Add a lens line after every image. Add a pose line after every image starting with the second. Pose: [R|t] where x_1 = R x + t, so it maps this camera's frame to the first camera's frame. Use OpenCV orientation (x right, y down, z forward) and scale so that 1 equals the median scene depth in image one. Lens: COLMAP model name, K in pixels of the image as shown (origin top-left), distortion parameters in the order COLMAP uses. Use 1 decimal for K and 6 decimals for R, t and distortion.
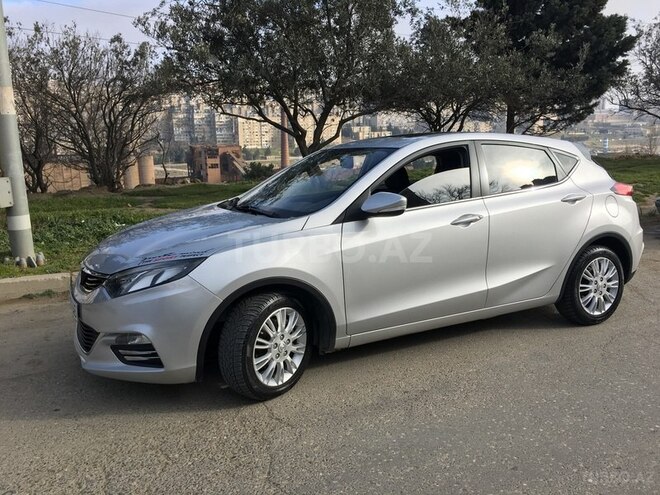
lens RADIAL K [[559.4, 0, 330.0], [0, 559.4, 247.5], [0, 0, 1]] dist [0.087236, -0.111376]
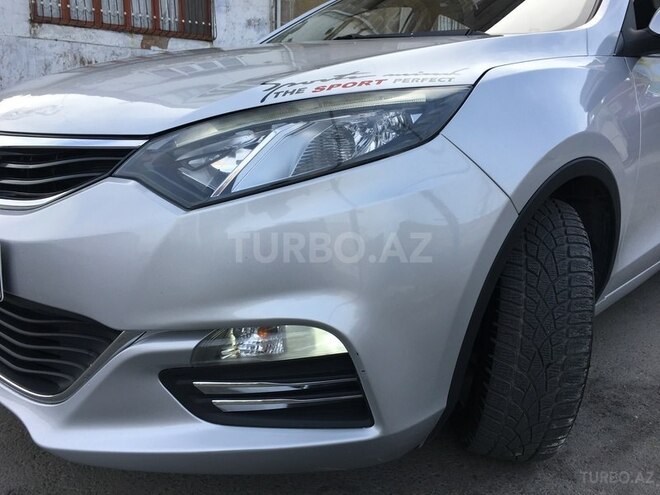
lens RADIAL K [[559.4, 0, 330.0], [0, 559.4, 247.5], [0, 0, 1]] dist [0.087236, -0.111376]
pose [[0.937290, -0.021790, 0.347869, -0.409077], [0.007110, 0.999032, 0.043422, 0.094467], [-0.348478, -0.038226, 0.936537, 0.684577]]
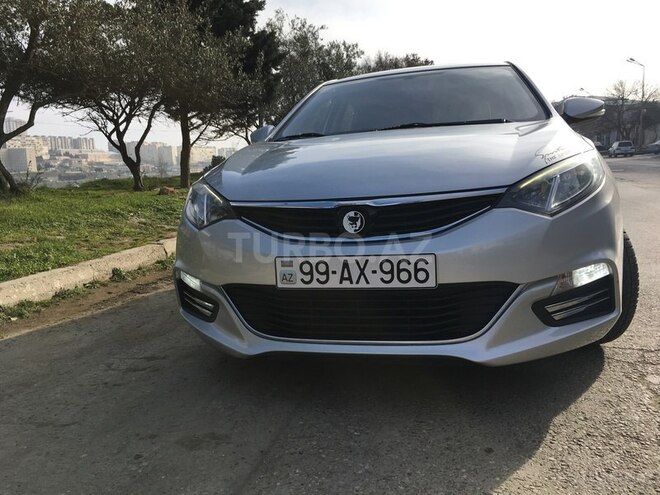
lens RADIAL K [[559.4, 0, 330.0], [0, 559.4, 247.5], [0, 0, 1]] dist [0.087236, -0.111376]
pose [[0.668099, -0.107418, 0.736277, -0.965295], [0.171122, 0.985182, -0.011545, 0.085940], [-0.724127, 0.133707, 0.676581, 0.747985]]
